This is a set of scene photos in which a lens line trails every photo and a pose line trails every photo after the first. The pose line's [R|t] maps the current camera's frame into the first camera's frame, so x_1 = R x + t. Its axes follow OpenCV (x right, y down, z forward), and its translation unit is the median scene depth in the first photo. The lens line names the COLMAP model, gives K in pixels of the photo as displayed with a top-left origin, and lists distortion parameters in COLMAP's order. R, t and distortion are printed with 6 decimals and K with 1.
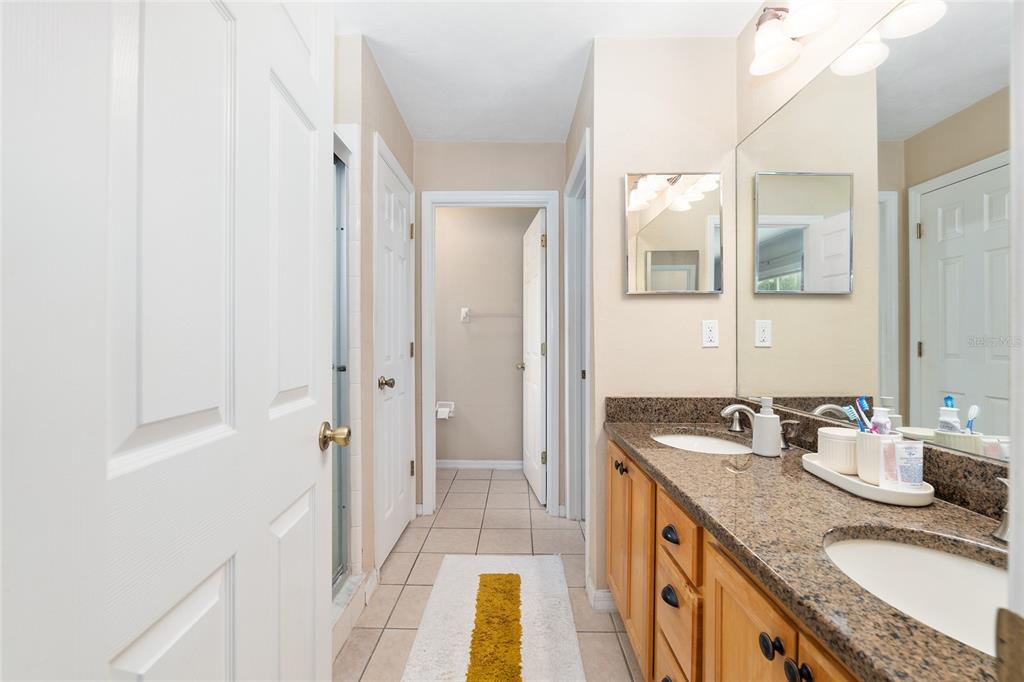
lens RADIAL K [[438.8, 0, 512.0], [0, 438.8, 341.0], [0, 0, 1]] dist [-0.001026, -0.000095]
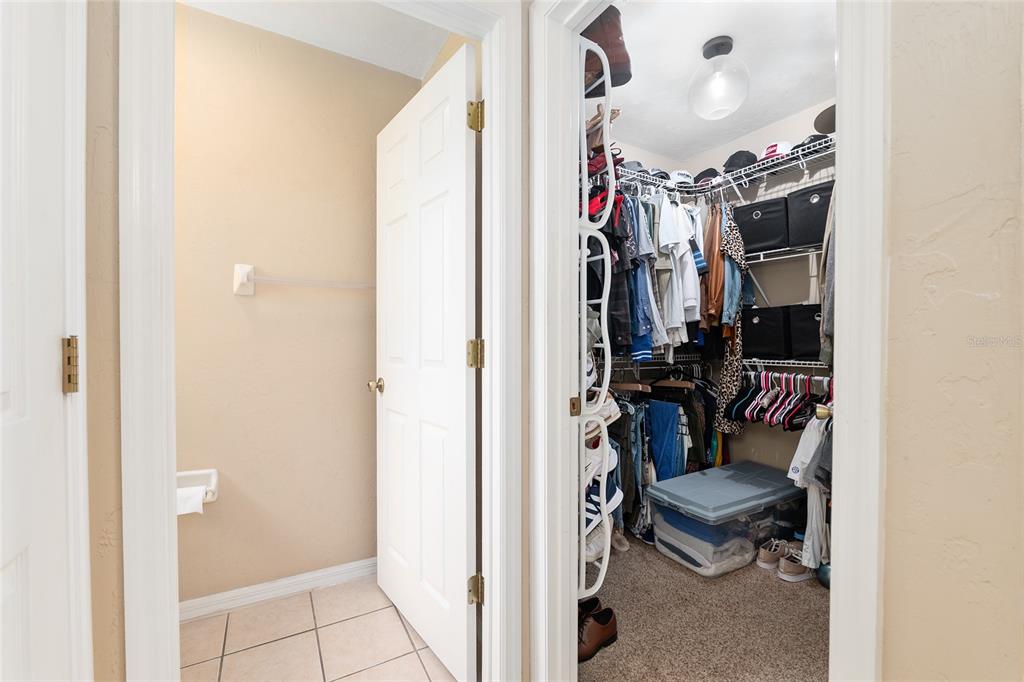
lens RADIAL K [[438.8, 0, 512.0], [0, 438.8, 341.0], [0, 0, 1]] dist [-0.001026, -0.000095]
pose [[0.867161, -0.003735, 0.498013, -0.092890], [0.000963, 0.999983, 0.005823, 0.003488], [-0.498027, -0.004570, 0.867150, 0.455469]]
